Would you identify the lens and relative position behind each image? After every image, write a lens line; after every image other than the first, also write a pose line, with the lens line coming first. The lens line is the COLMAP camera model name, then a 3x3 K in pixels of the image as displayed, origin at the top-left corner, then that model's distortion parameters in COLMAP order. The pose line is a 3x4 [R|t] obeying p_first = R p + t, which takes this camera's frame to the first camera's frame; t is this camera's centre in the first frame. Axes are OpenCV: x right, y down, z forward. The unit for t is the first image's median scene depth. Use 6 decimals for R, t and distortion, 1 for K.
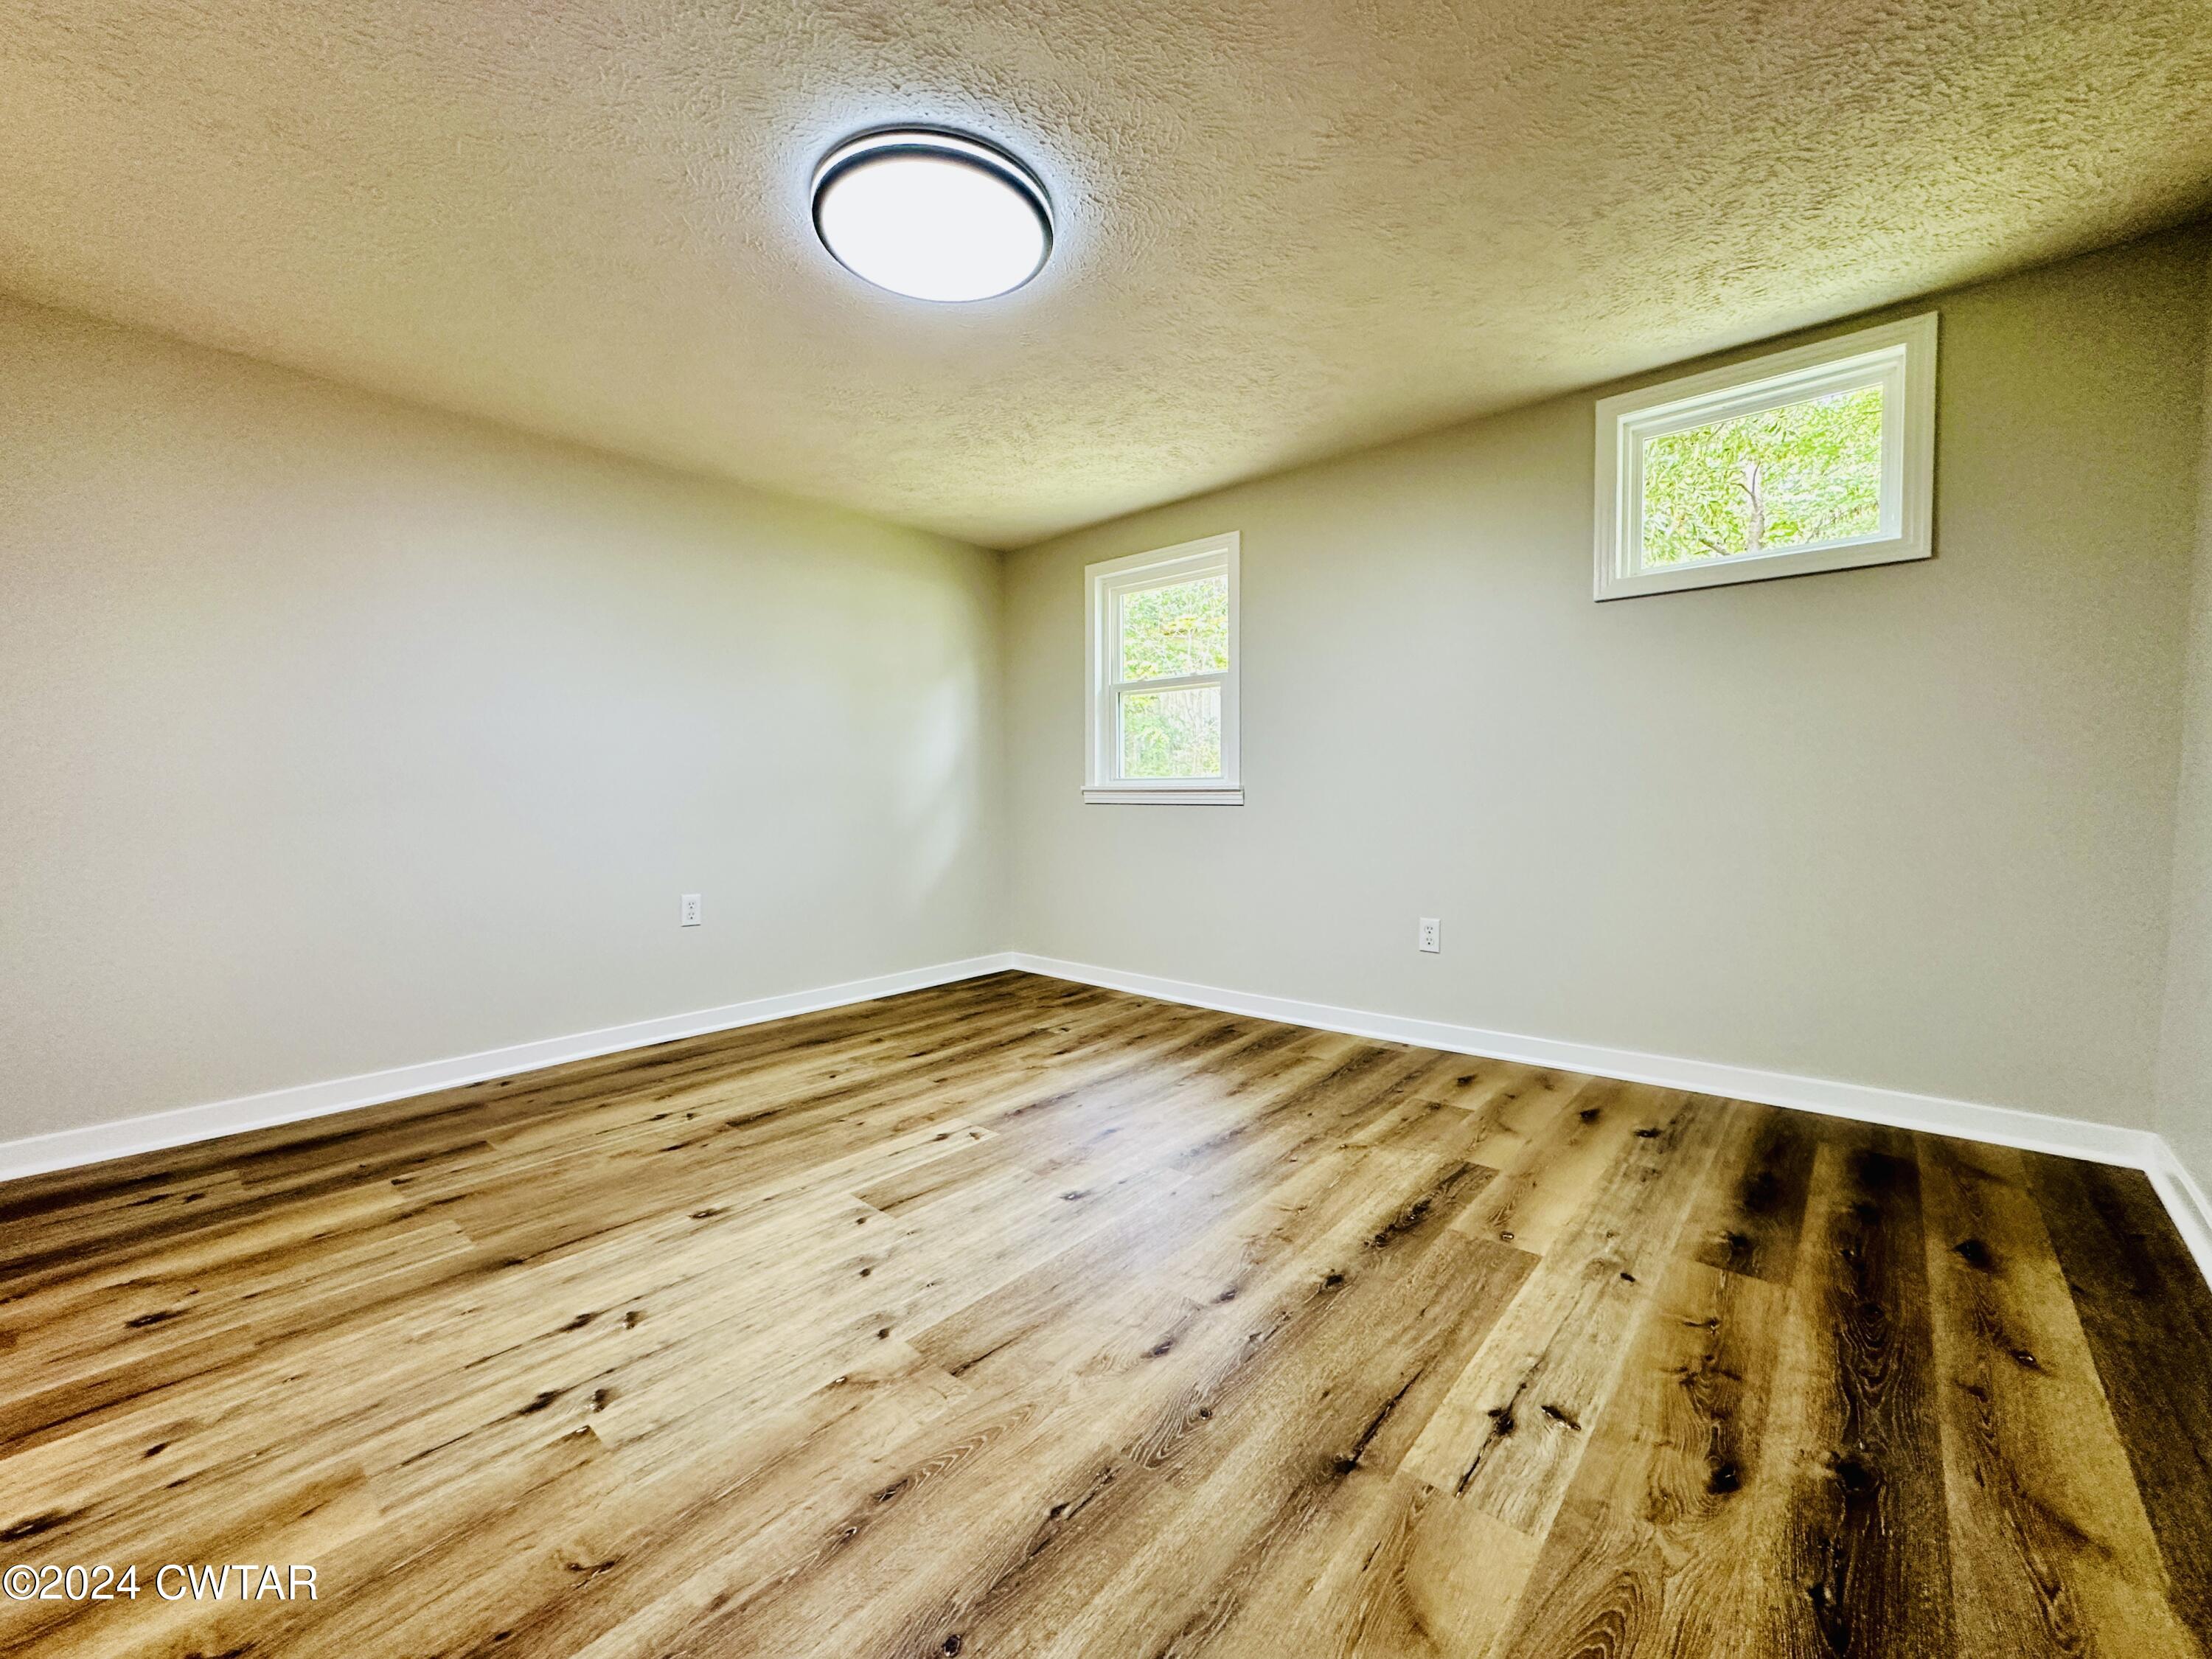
lens RADIAL K [[868.2, 0, 1106.0], [0, 868.2, 829.5], [0, 0, 1]] dist [-0.001472, -0.000218]
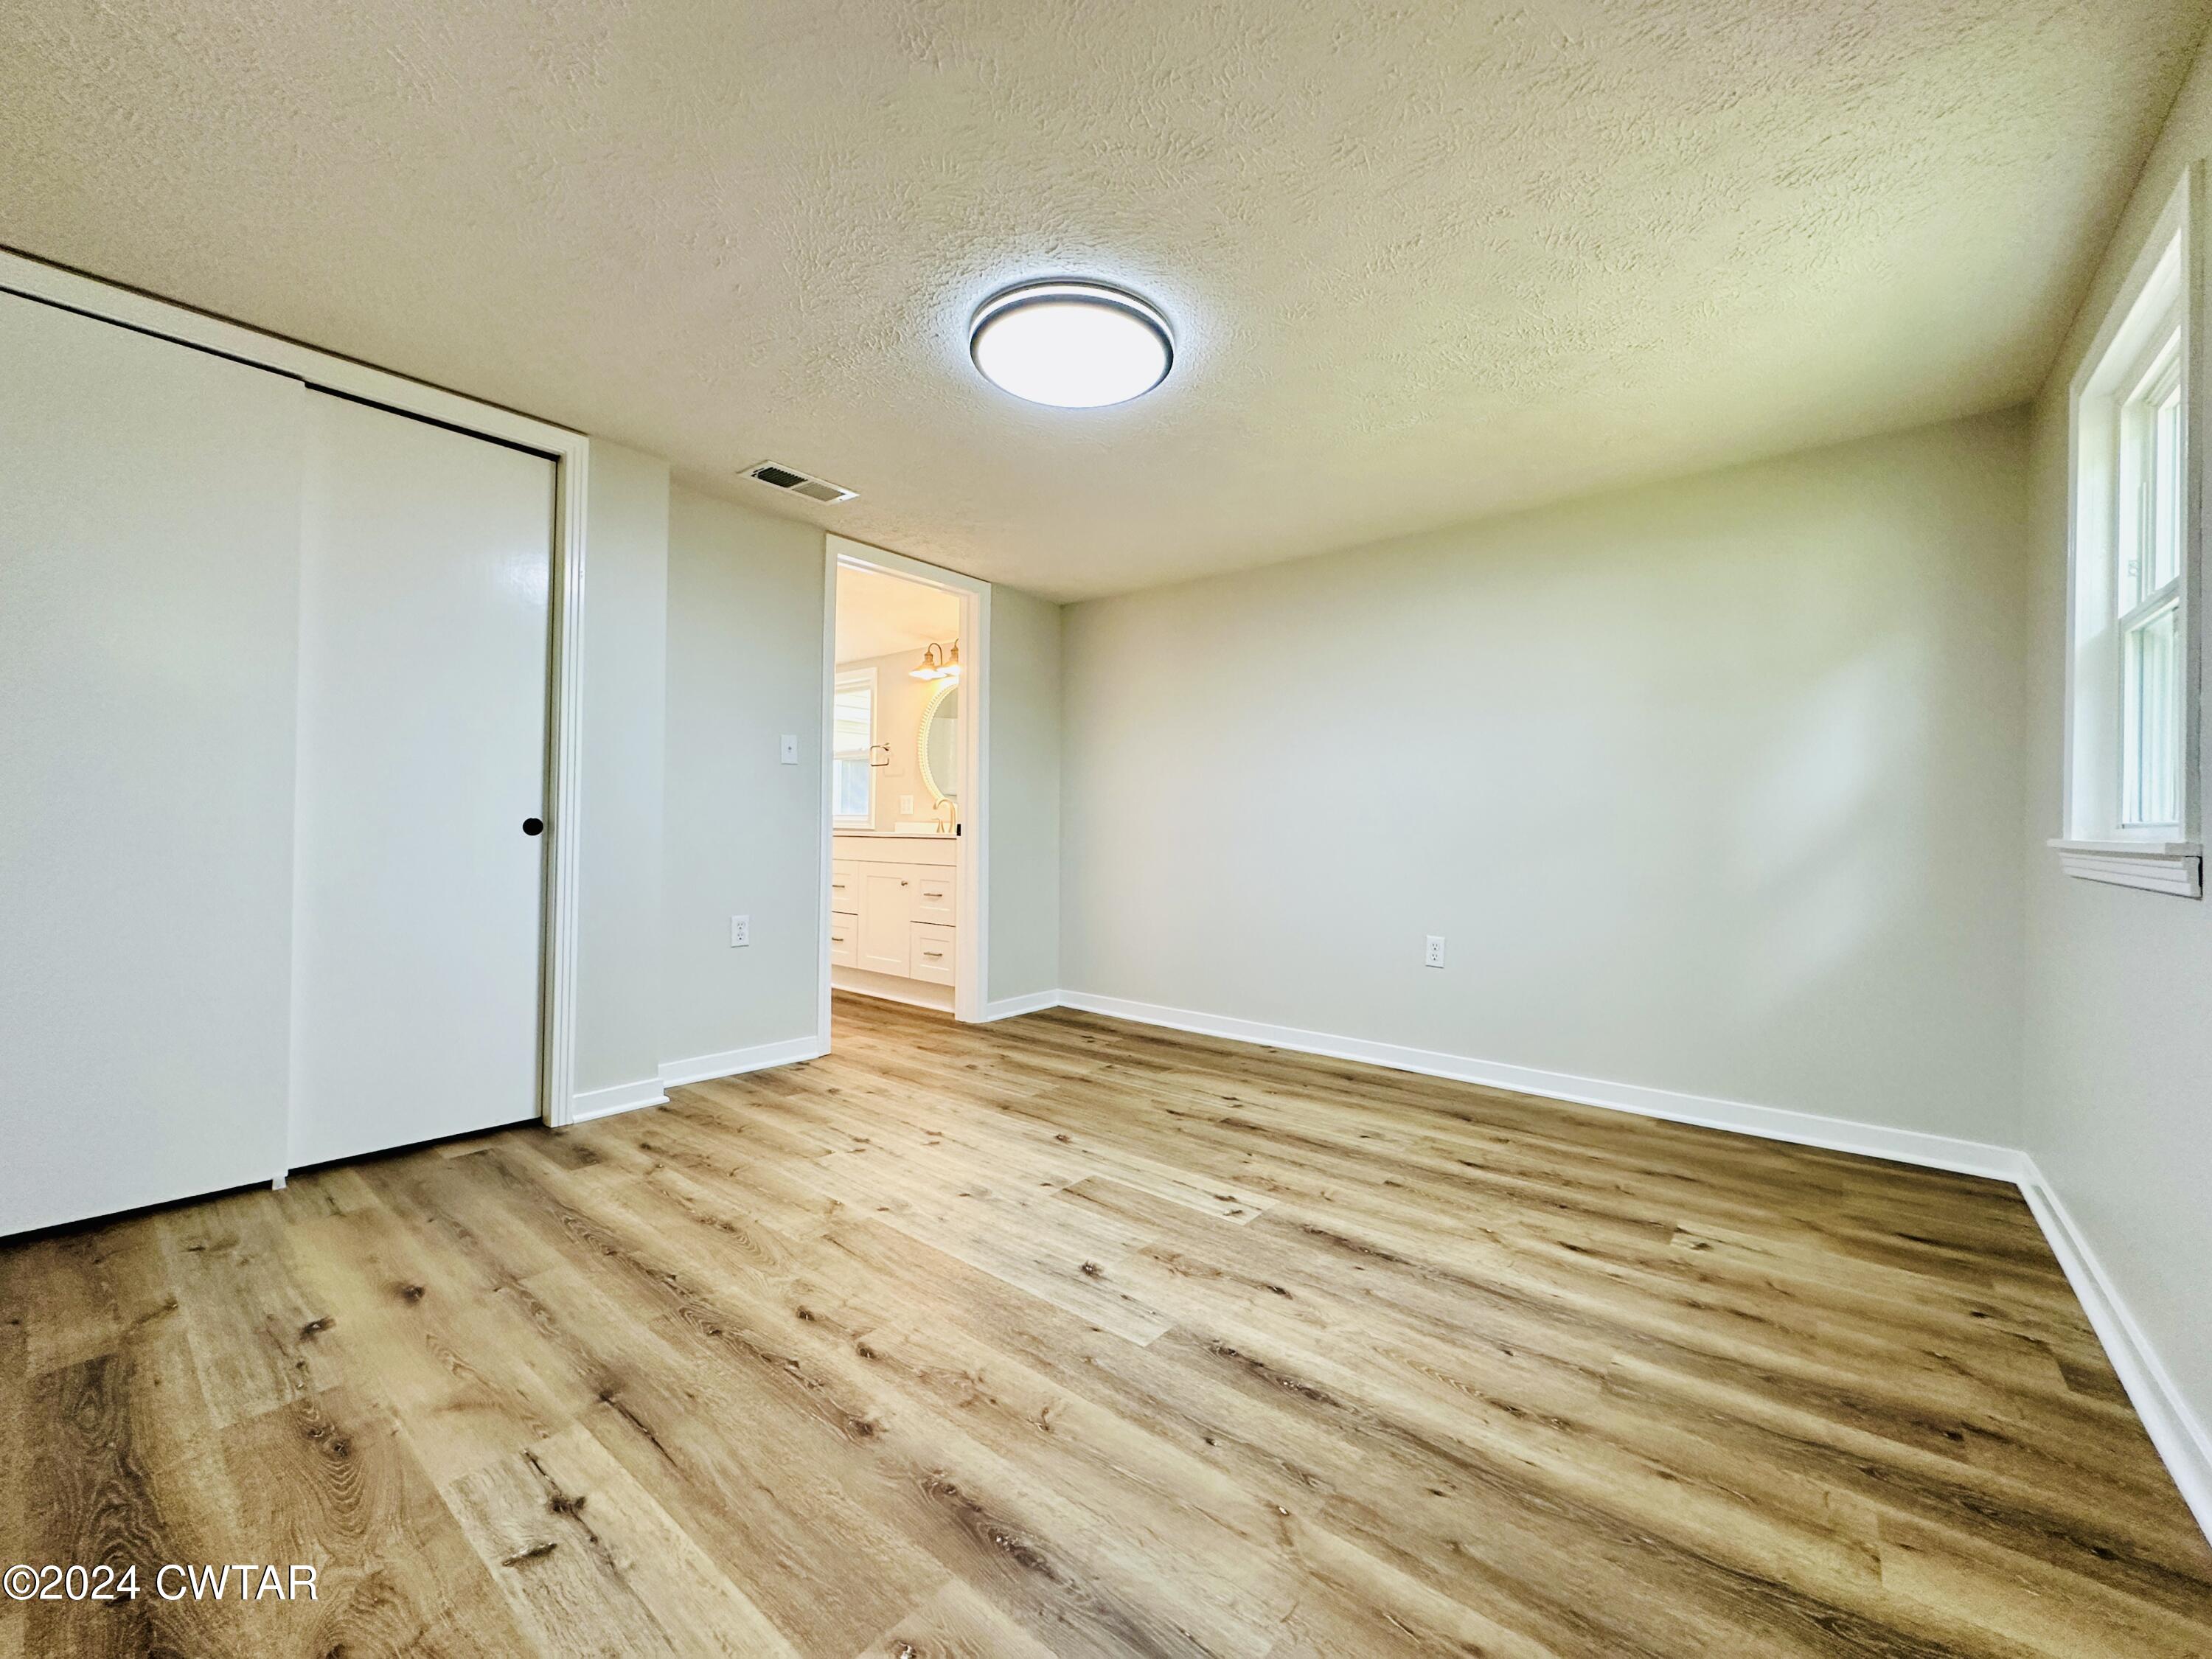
lens RADIAL K [[892.7, 0, 1145.7], [0, 892.7, 826.3], [0, 0, 1]] dist [0.000040, 0.000777]
pose [[0.053616, 0.004600, -0.998551, 0.969235], [-0.054997, 0.998485, 0.001647, -0.068427], [0.997046, 0.054829, 0.053788, 1.014856]]
